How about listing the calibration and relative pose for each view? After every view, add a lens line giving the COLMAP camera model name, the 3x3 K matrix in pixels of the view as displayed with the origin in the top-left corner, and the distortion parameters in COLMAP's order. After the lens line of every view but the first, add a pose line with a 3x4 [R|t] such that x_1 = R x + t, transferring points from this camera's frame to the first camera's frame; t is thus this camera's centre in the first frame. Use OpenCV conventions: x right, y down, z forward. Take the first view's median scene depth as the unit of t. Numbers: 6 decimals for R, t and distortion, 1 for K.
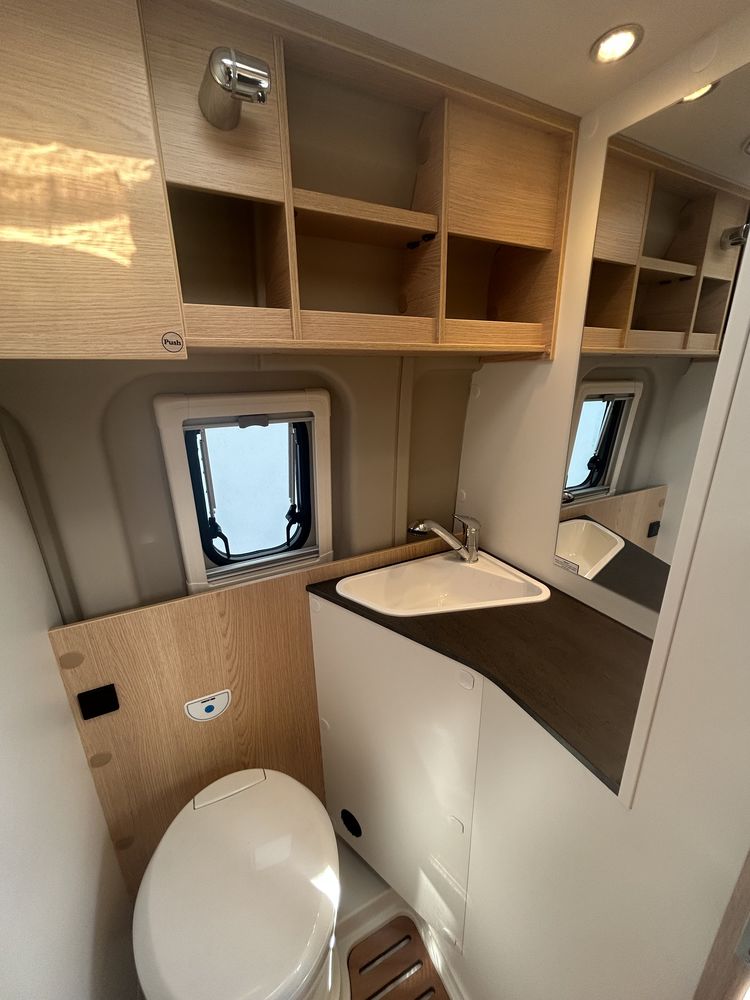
lens RADIAL K [[404.3, 0, 377.5], [0, 404.3, 500.0], [0, 0, 1]] dist [-0.001577, 0.000321]
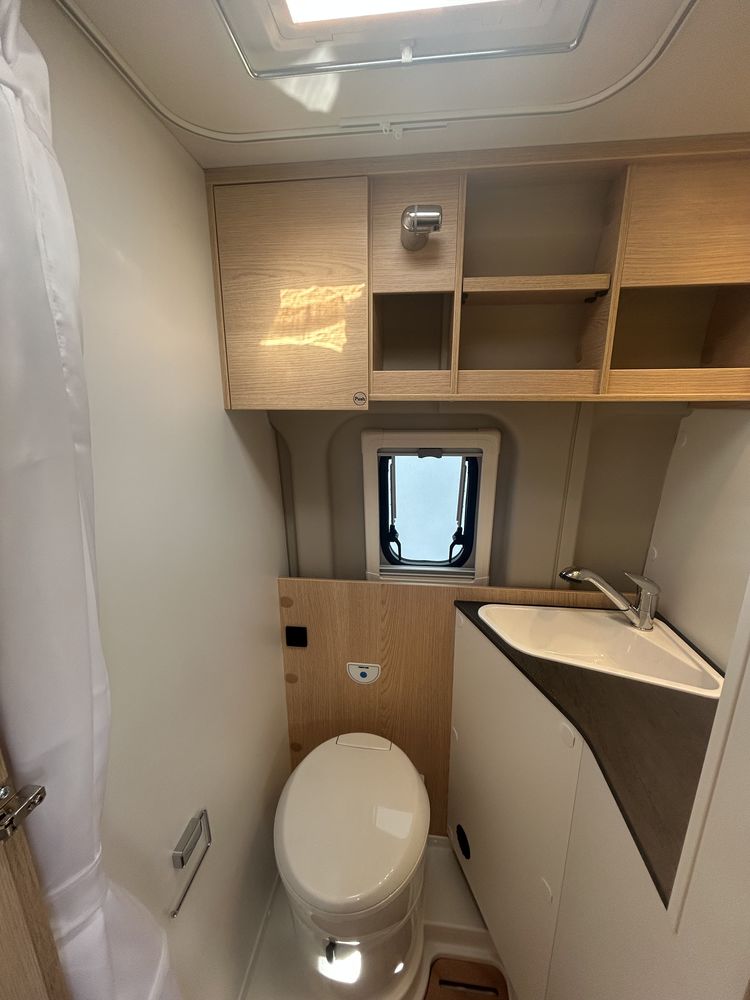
lens RADIAL K [[404.3, 0, 373.1], [0, 404.3, 500.8], [0, 0, 1]] dist [-0.001577, 0.000321]
pose [[0.825783, 0.150269, -0.543601, 0.244109], [-0.179629, 0.983734, -0.000939, -0.021379], [0.534618, 0.098422, 0.839343, -0.106215]]
